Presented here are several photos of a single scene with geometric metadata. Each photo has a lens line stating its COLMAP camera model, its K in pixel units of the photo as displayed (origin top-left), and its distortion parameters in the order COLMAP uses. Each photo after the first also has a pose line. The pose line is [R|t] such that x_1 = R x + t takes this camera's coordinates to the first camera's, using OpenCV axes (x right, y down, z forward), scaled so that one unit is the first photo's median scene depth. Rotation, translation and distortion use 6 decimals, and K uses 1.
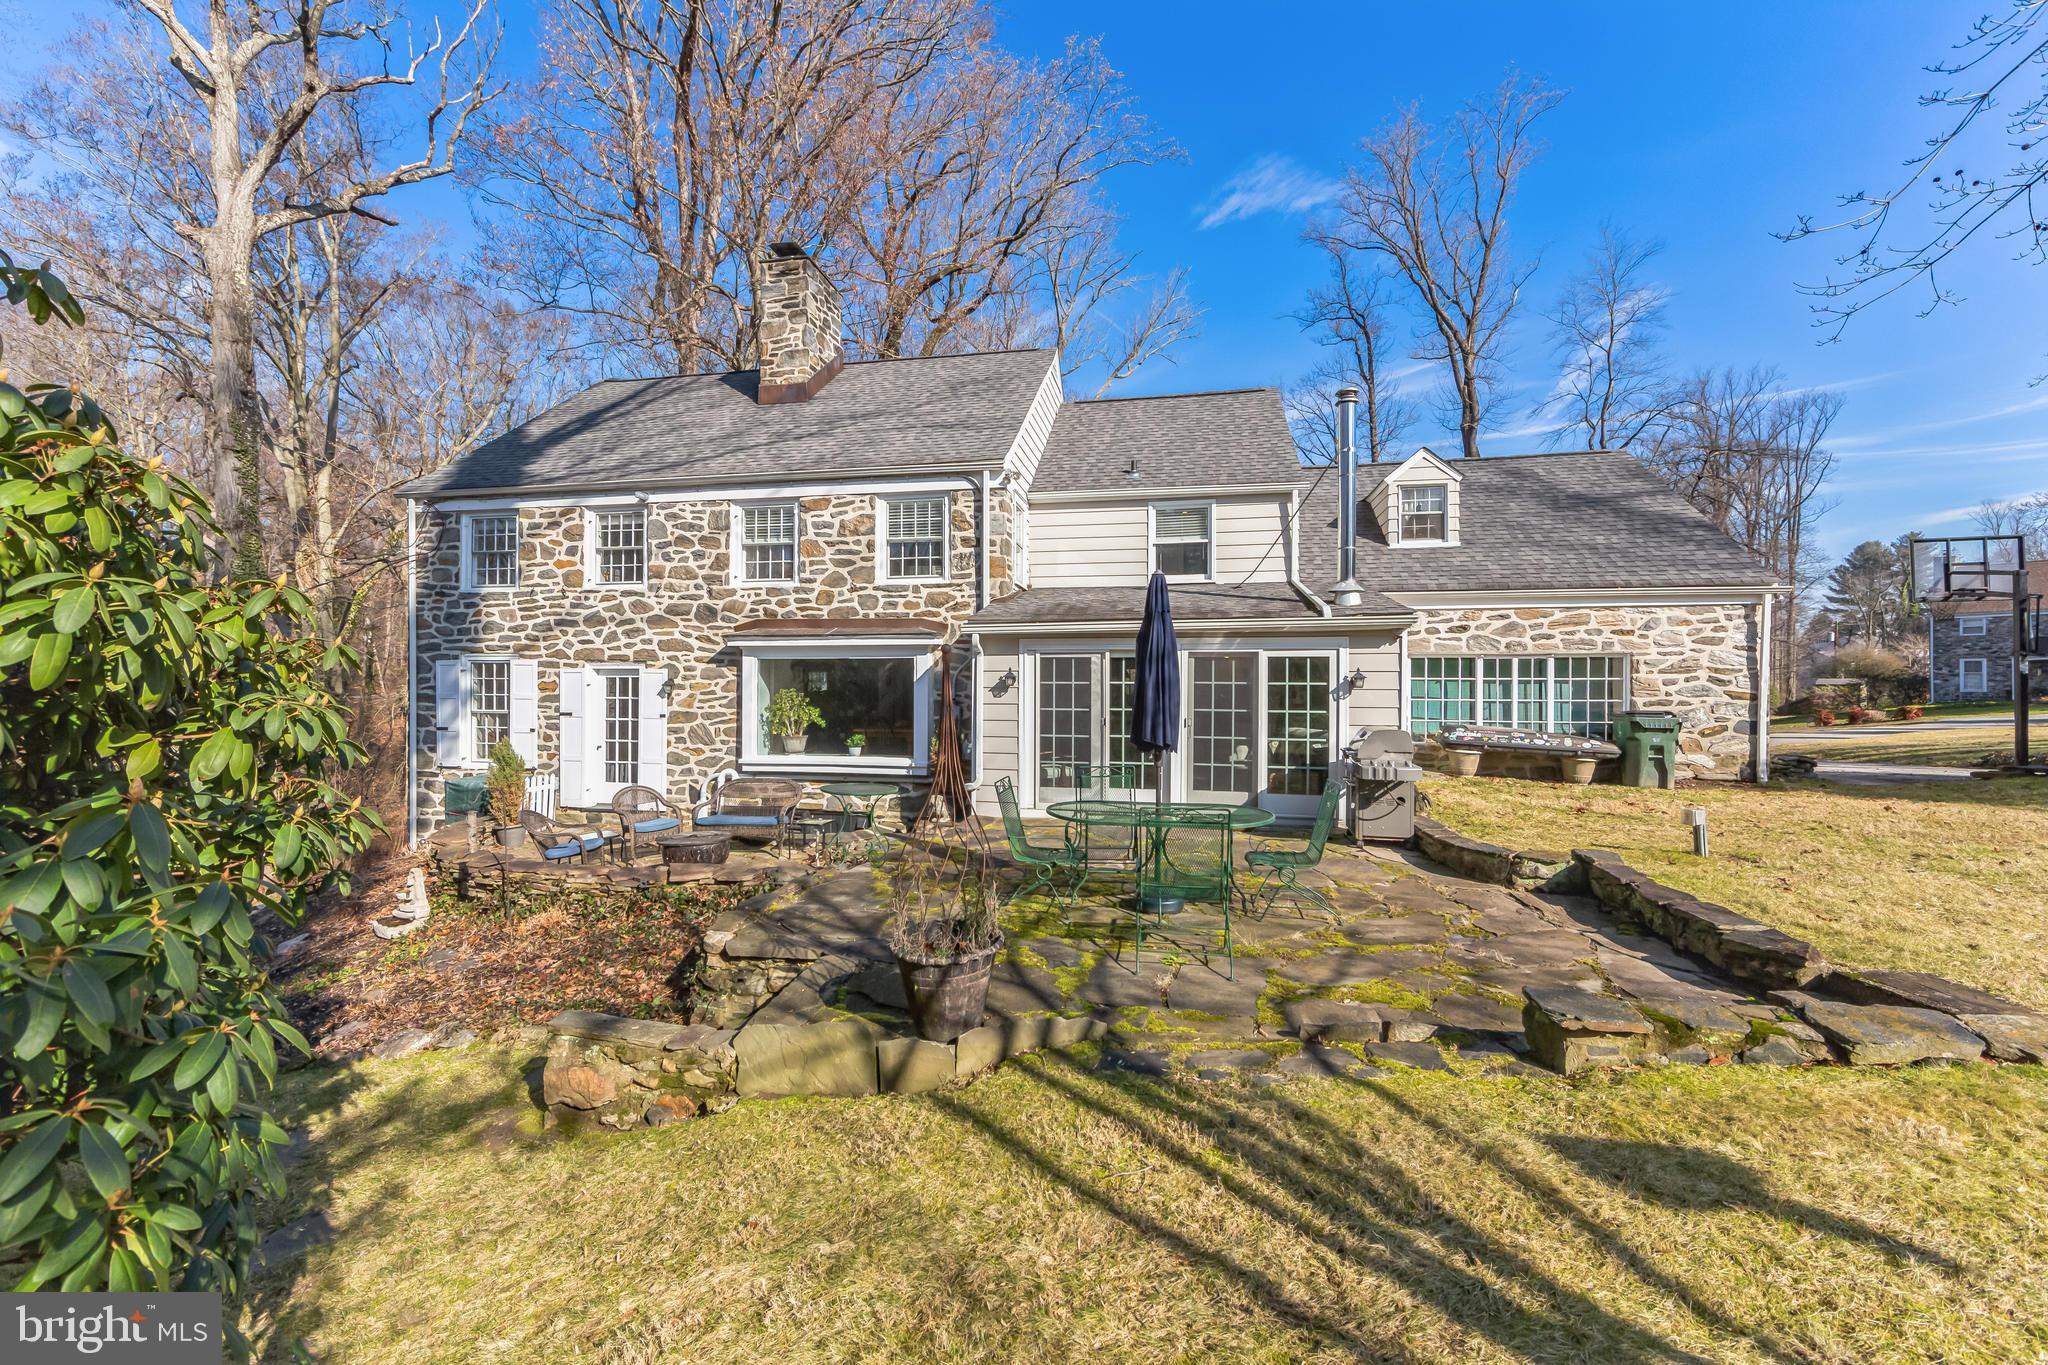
lens RADIAL K [[794.4, 0, 1024.0], [0, 794.4, 682.5], [0, 0, 1]] dist [-0.002573, -0.000573]
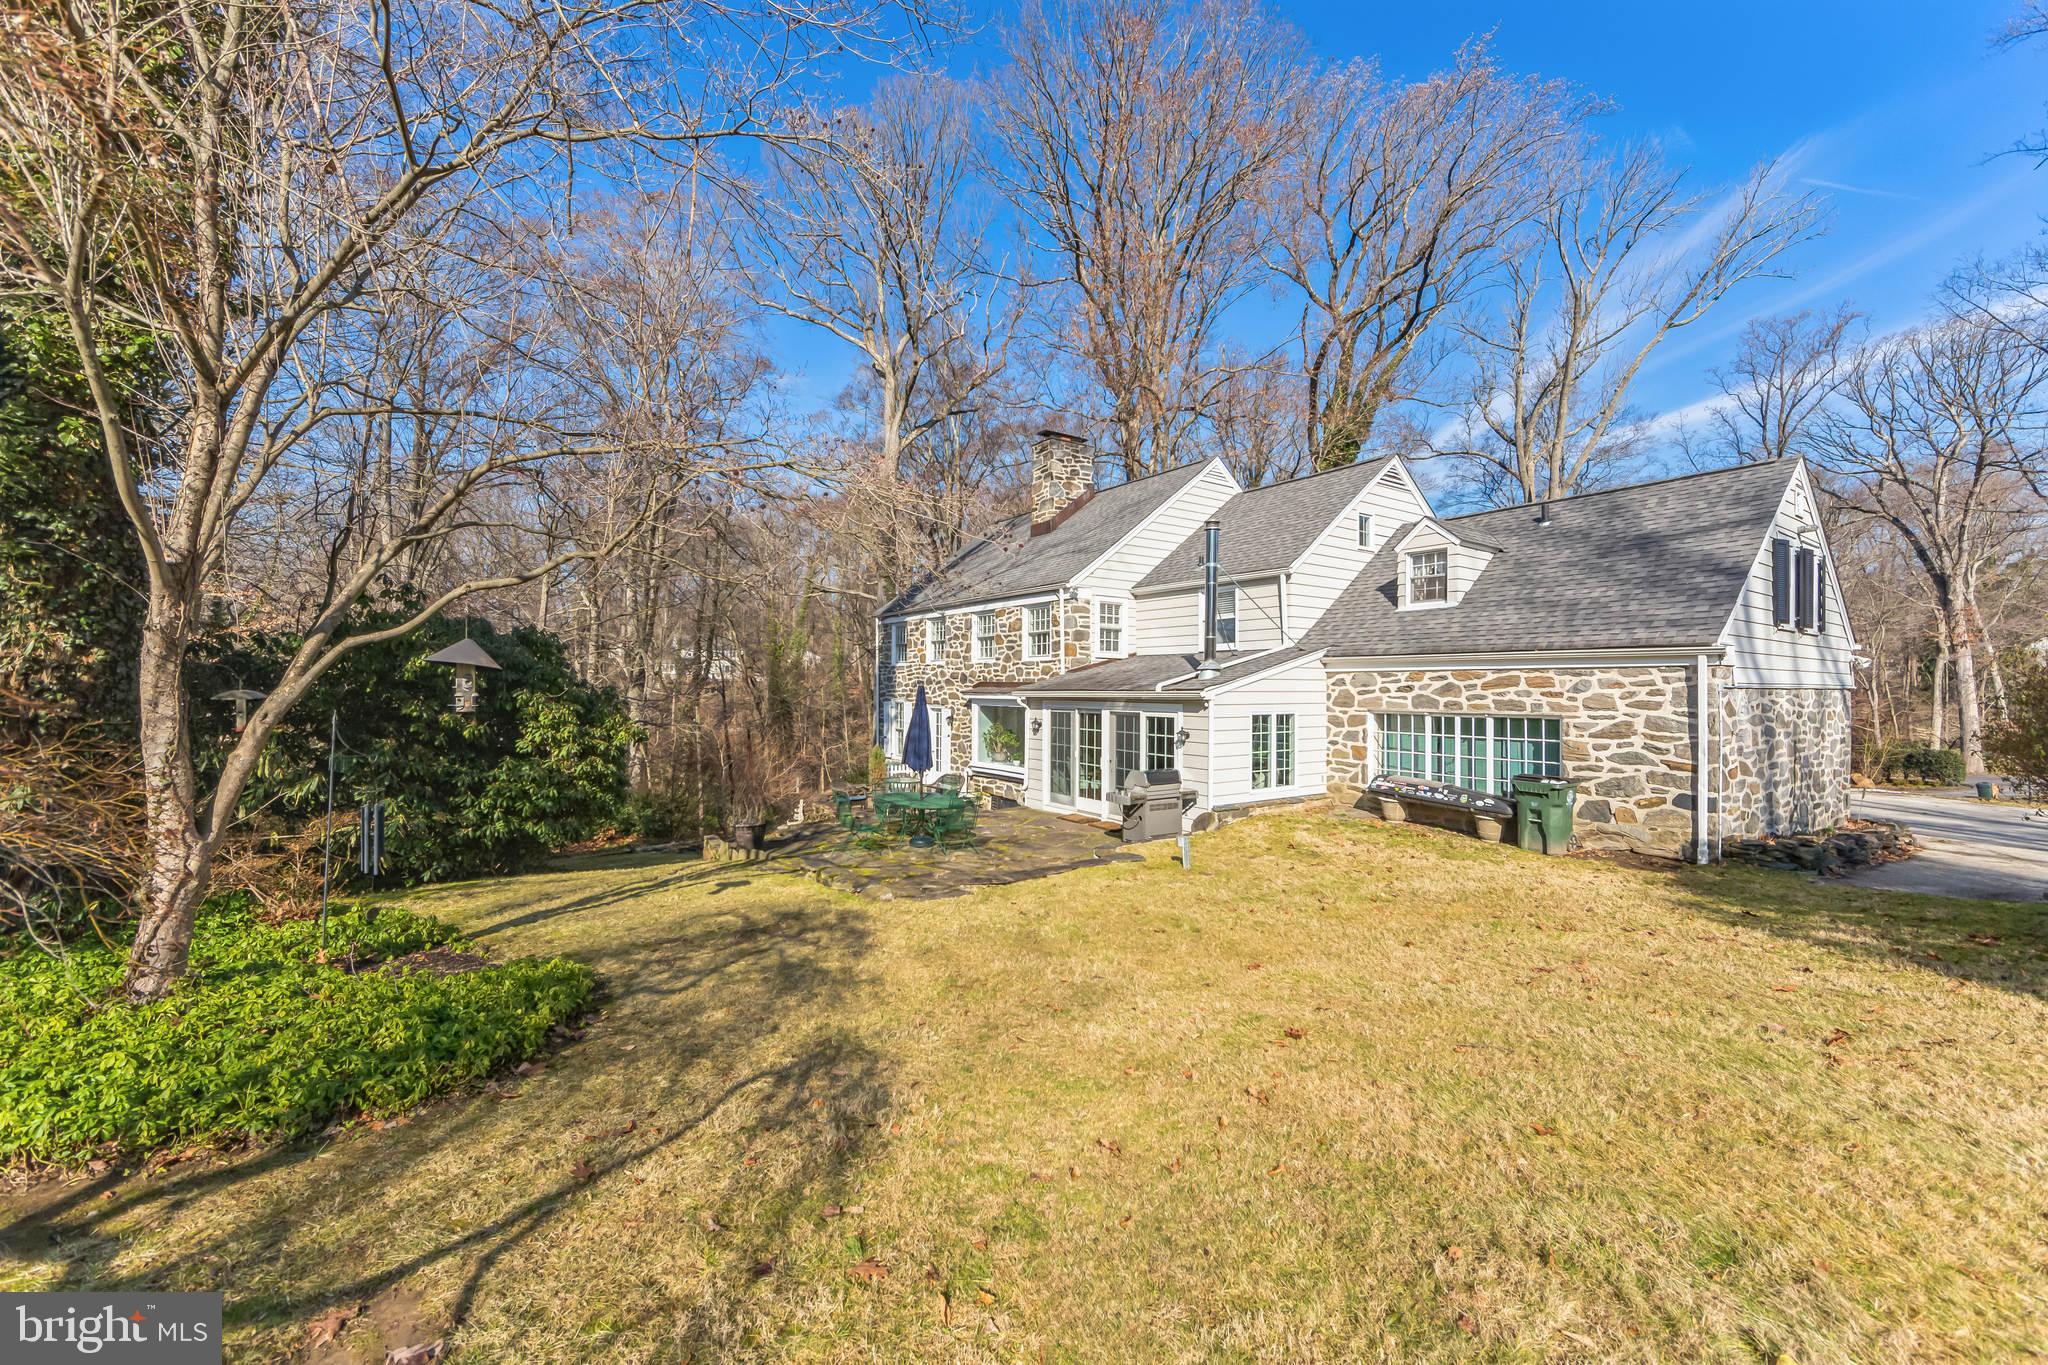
lens RADIAL K [[794.4, 0, 1024.0], [0, 794.4, 682.5], [0, 0, 1]] dist [-0.002573, -0.000573]
pose [[0.720646, -0.003327, -0.693295, 0.953646], [-0.002580, 0.999969, -0.007482, -0.067975], [0.693298, 0.007181, 0.720615, -0.171251]]
